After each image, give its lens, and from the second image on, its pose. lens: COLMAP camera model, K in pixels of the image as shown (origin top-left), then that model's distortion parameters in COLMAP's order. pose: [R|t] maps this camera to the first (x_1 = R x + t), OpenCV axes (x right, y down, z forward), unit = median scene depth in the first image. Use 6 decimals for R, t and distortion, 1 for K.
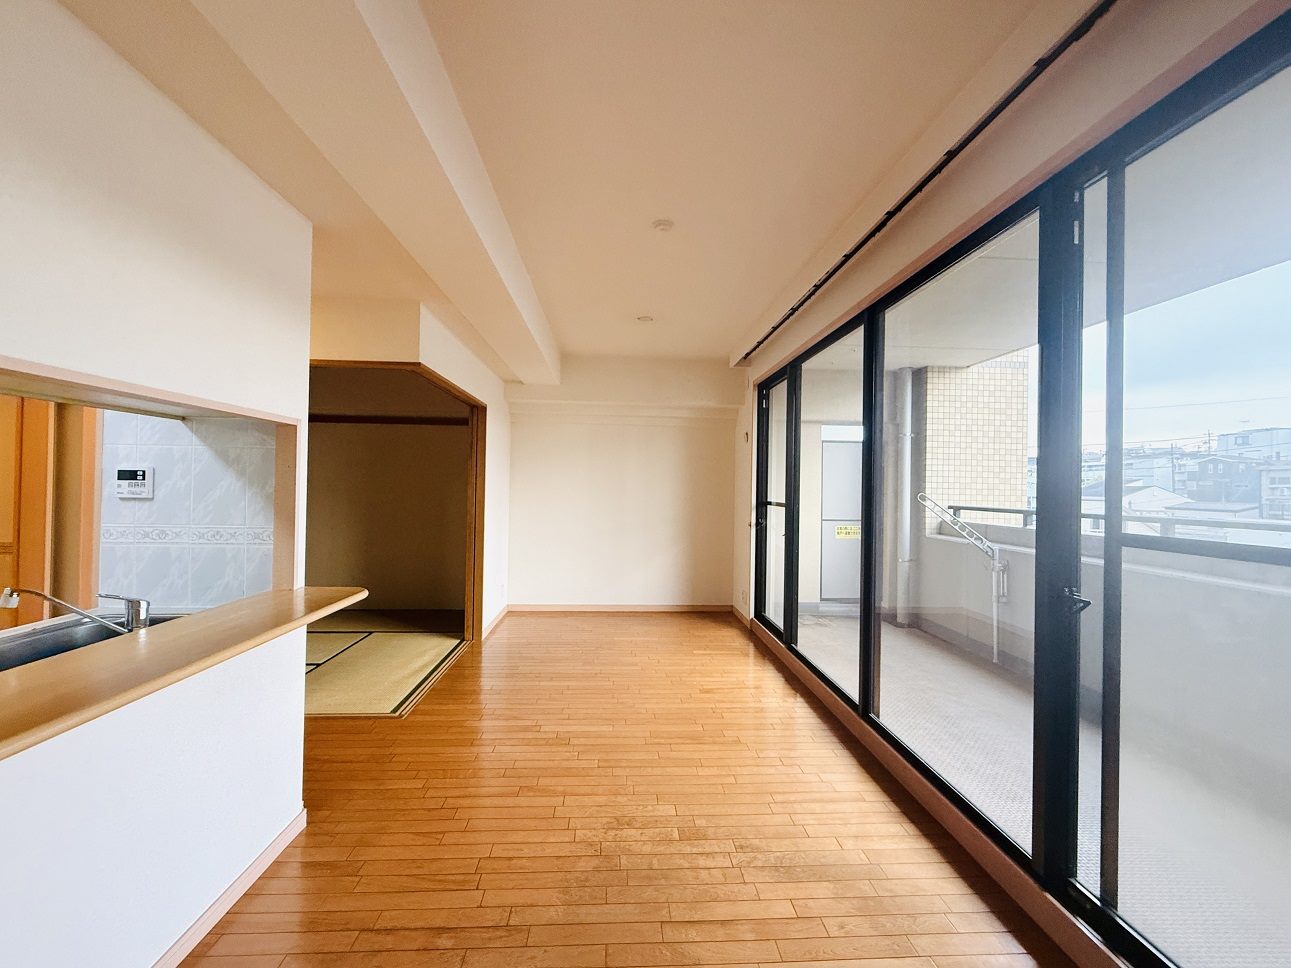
lens RADIAL K [[536.3, 0, 645.5], [0, 536.3, 484.0], [0, 0, 1]] dist [0.001821, 0.000258]
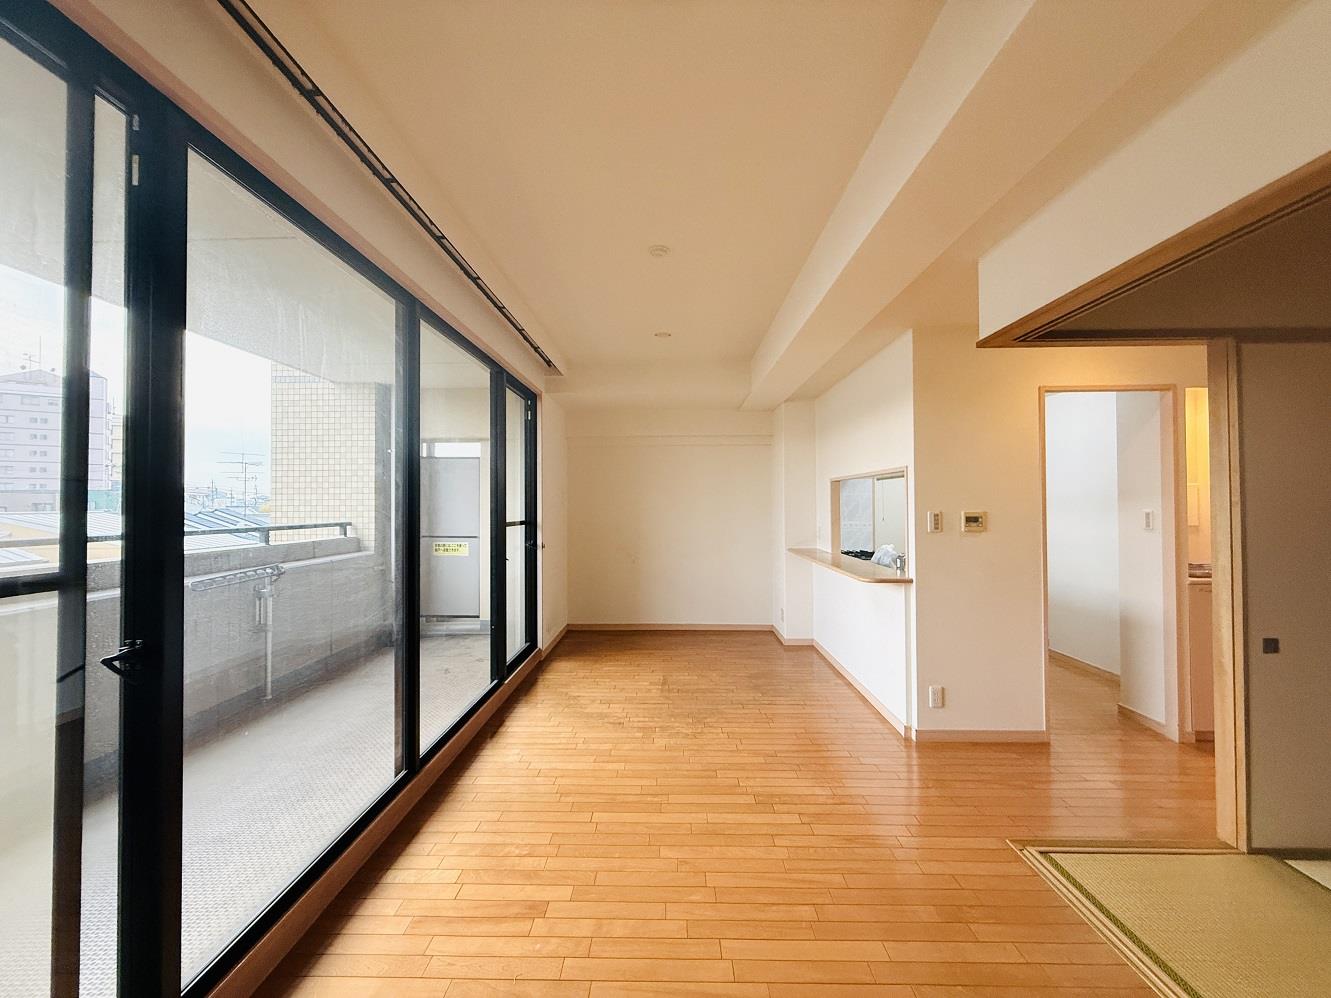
lens RADIAL K [[530.9, 0, 660.4], [0, 530.9, 496.5], [0, 0, 1]] dist [0.002386, 0.000211]
pose [[-0.996129, -0.007641, 0.087566, -0.063305], [-0.009459, 0.999748, -0.020360, 0.007643], [-0.087388, -0.021109, -0.995951, 1.974374]]
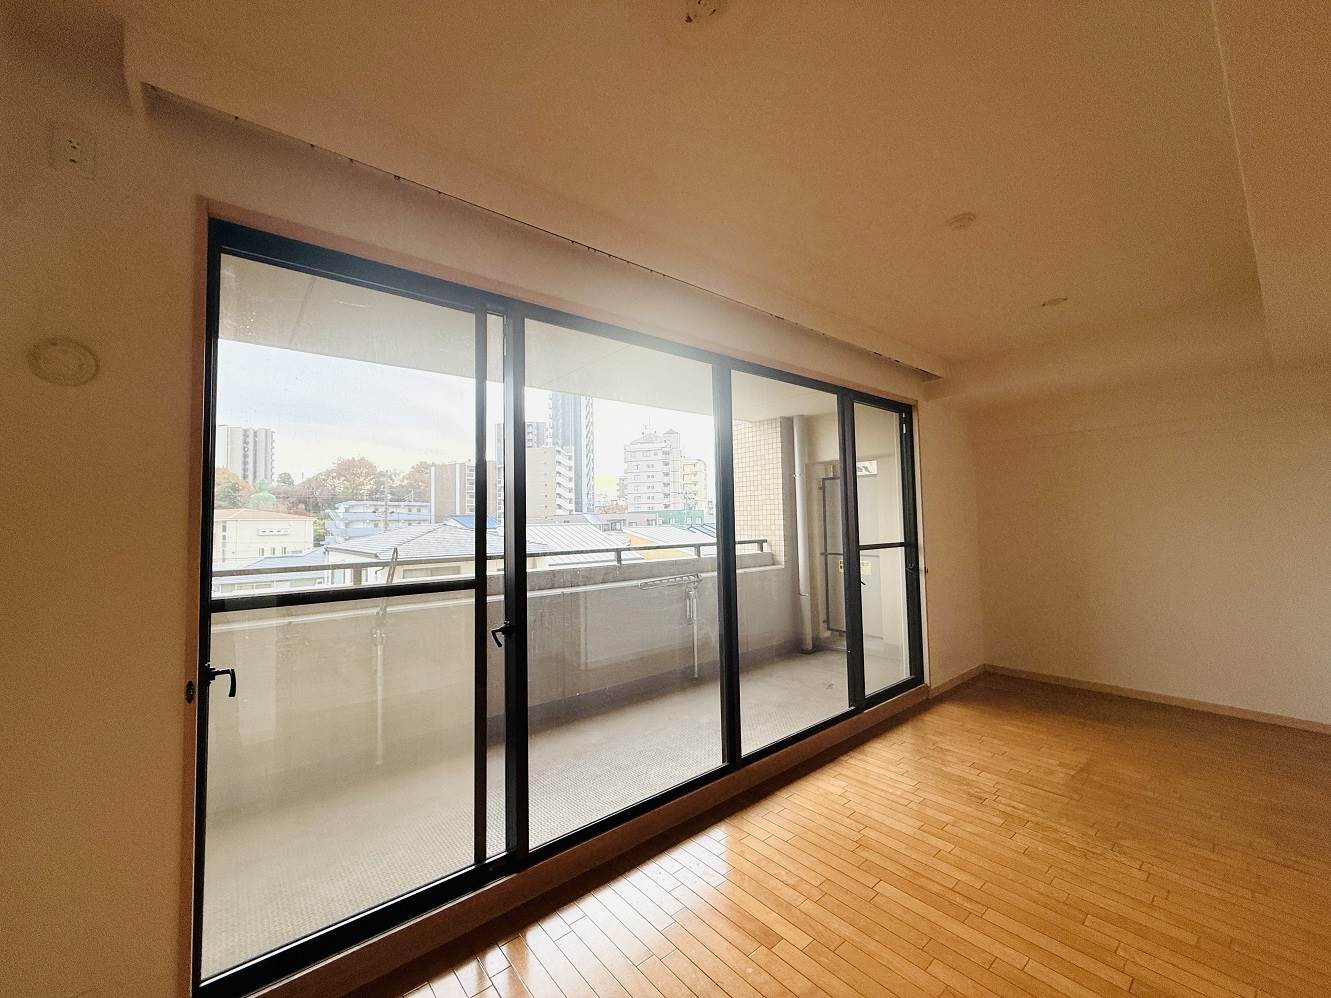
lens RADIAL K [[530.9, 0, 660.4], [0, 530.9, 496.5], [0, 0, 1]] dist [0.002386, 0.000211]
pose [[-0.590396, 0.036750, 0.806276, -0.339423], [0.007444, 0.999168, -0.040091, -0.023984], [-0.807079, -0.017668, -0.590179, 1.835997]]
